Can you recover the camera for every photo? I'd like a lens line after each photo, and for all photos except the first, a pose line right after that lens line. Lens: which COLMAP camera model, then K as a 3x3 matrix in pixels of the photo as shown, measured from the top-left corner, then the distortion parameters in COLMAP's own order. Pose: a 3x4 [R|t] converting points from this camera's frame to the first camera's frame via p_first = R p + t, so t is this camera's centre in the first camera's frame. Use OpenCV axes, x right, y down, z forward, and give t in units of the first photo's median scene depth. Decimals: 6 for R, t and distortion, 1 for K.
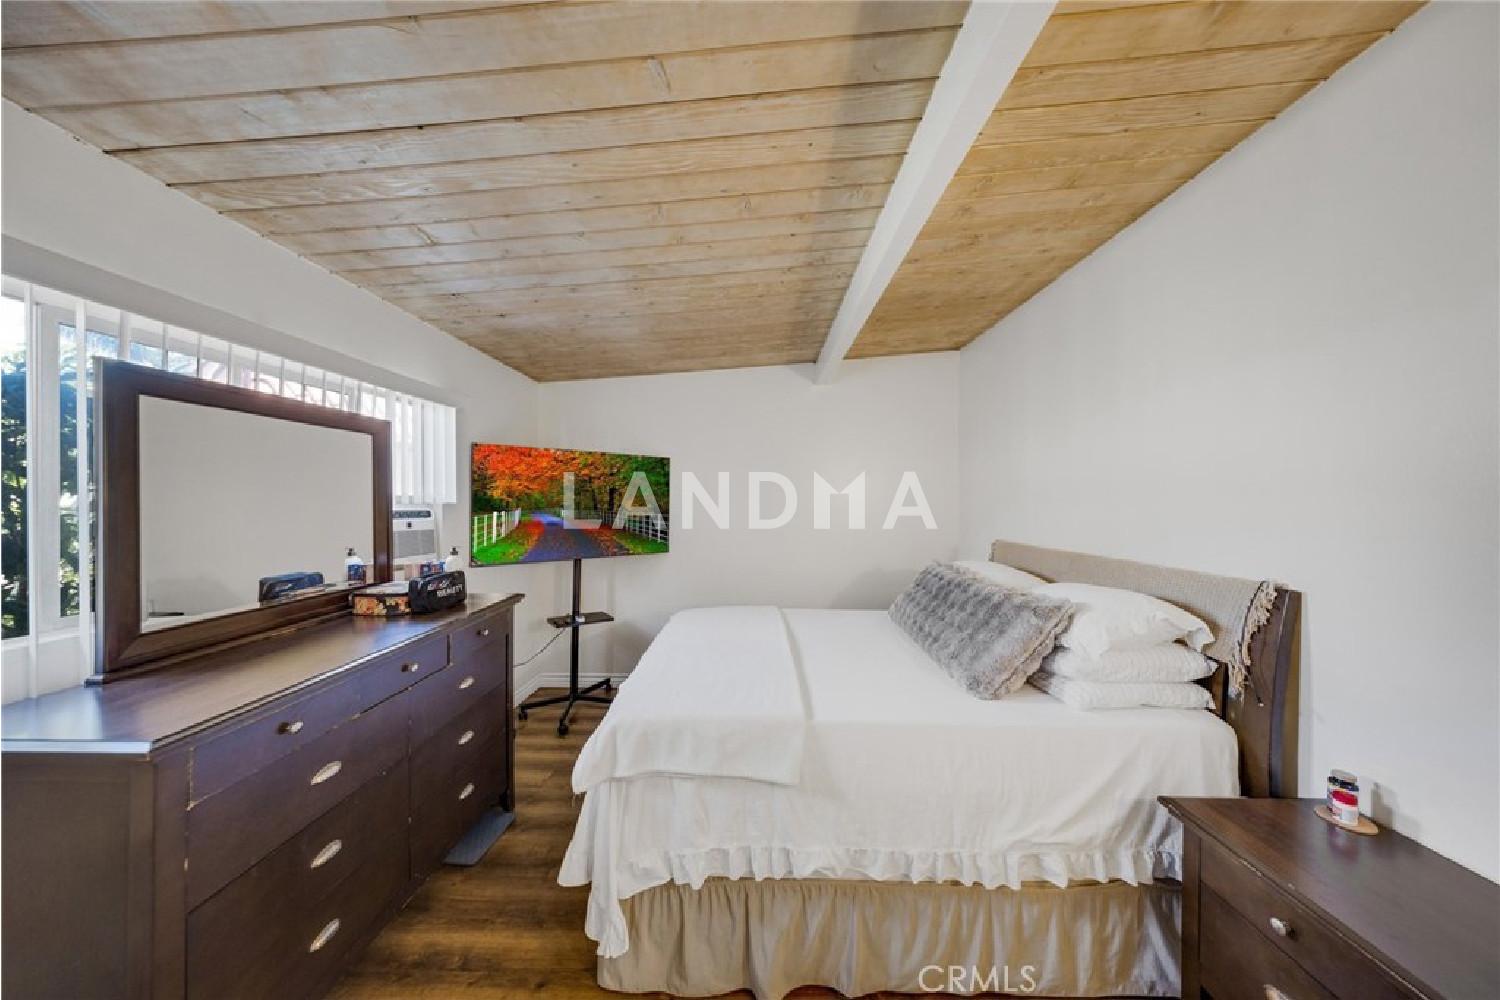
lens RADIAL K [[442.5, 0, 750.0], [0, 442.5, 500.0], [0, 0, 1]] dist [-0.000840, -0.000170]
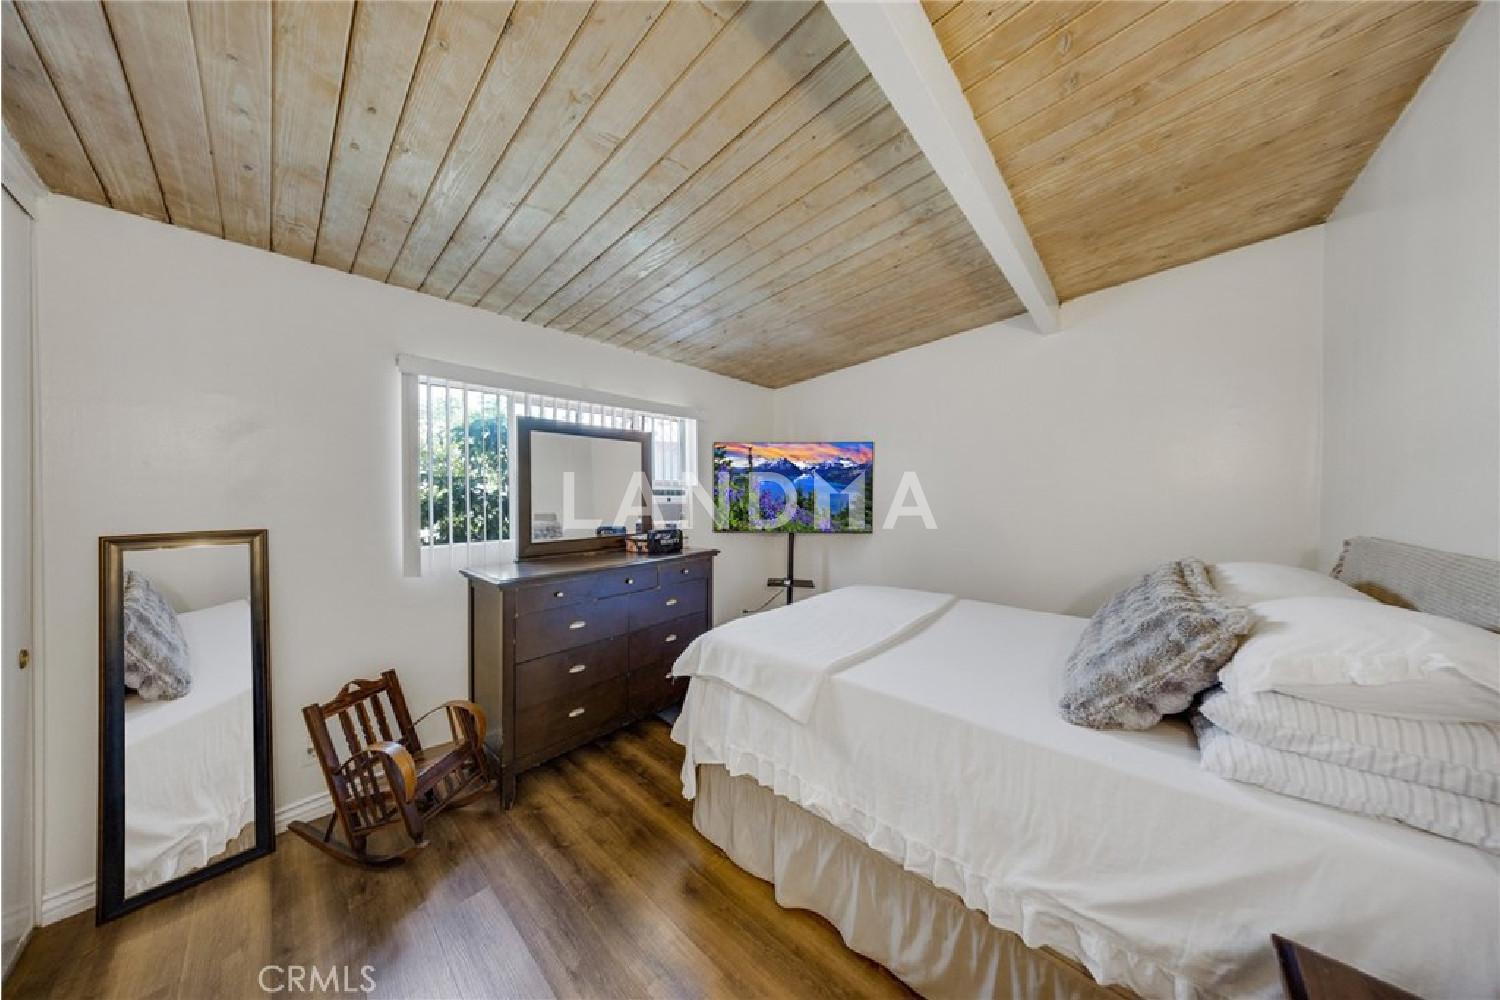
lens RADIAL K [[438.6, 0, 752.6], [0, 438.6, 496.4], [0, 0, 1]] dist [0.000457, -0.000032]
pose [[0.755513, -0.001443, -0.655133, 0.611377], [0.006433, 0.999966, 0.005217, 0.055936], [0.655103, -0.008156, 0.755496, 0.072432]]
